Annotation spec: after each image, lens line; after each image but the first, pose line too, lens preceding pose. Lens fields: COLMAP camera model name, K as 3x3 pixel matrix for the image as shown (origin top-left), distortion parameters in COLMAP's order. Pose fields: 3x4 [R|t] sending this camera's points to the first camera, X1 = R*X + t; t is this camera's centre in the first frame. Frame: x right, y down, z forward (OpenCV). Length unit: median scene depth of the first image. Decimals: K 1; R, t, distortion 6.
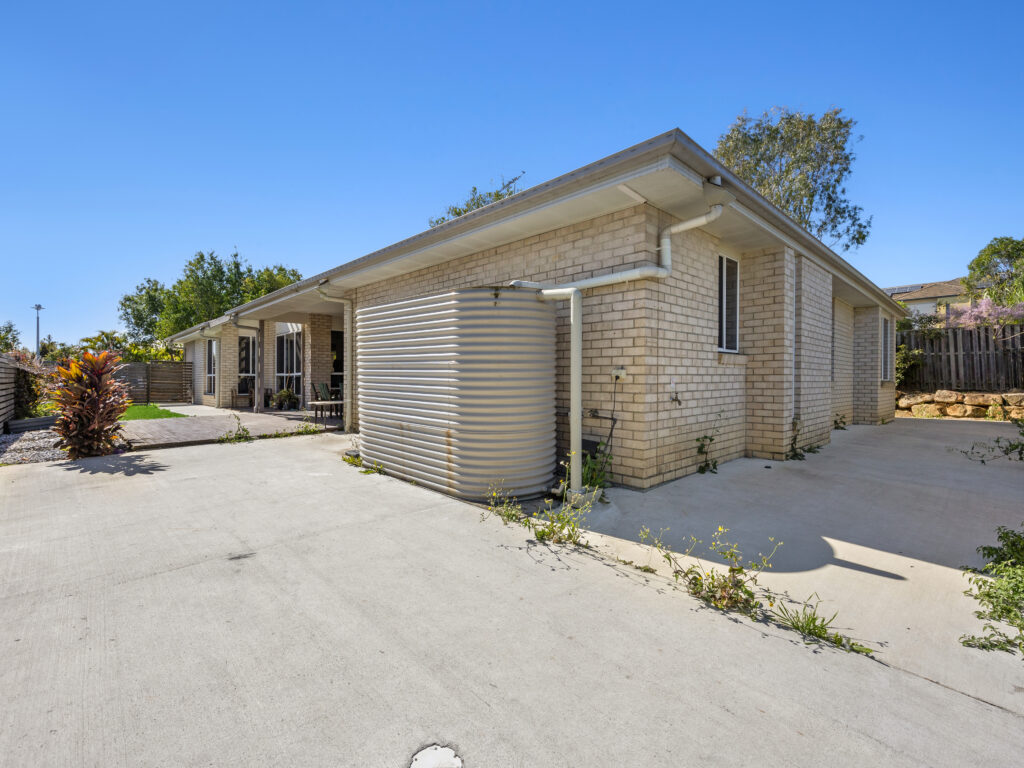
lens RADIAL K [[468.9, 0, 509.5], [0, 468.9, 381.2], [0, 0, 1]] dist [-0.002063, 0.000155]
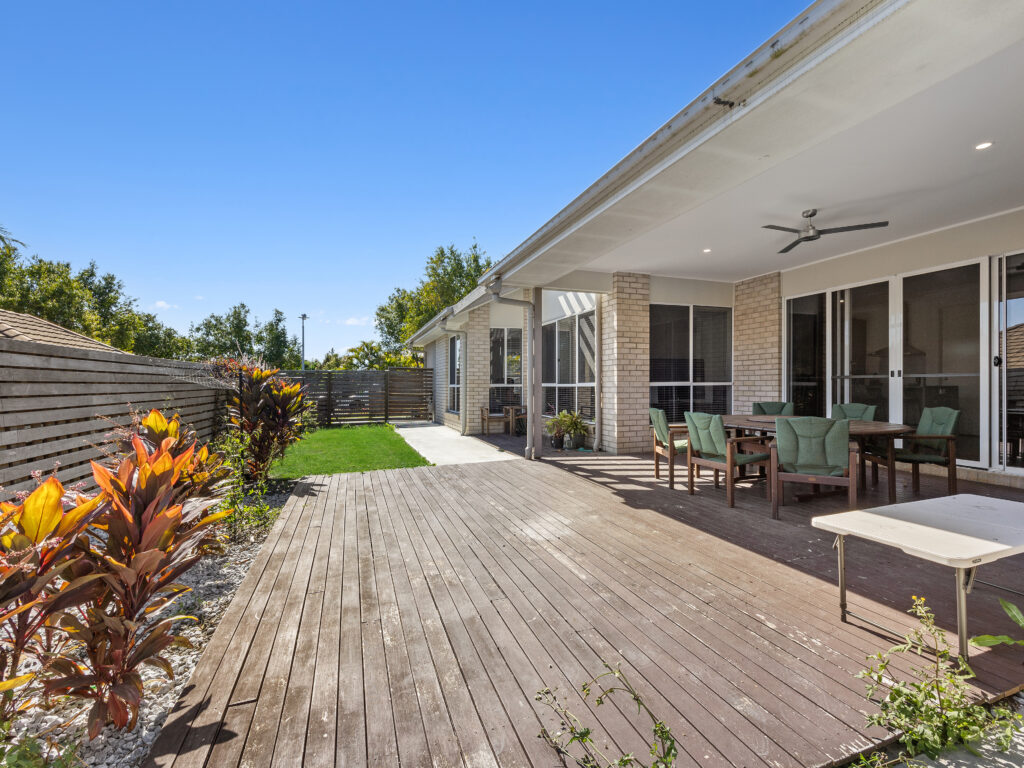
lens RADIAL K [[468.9, 0, 512.5], [0, 468.9, 379.2], [0, 0, 1]] dist [-0.002063, 0.000155]
pose [[0.908270, -0.010364, -0.418255, -0.161721], [0.005829, 0.999910, -0.012119, -0.008777], [0.418343, 0.008570, 0.908249, 0.242849]]
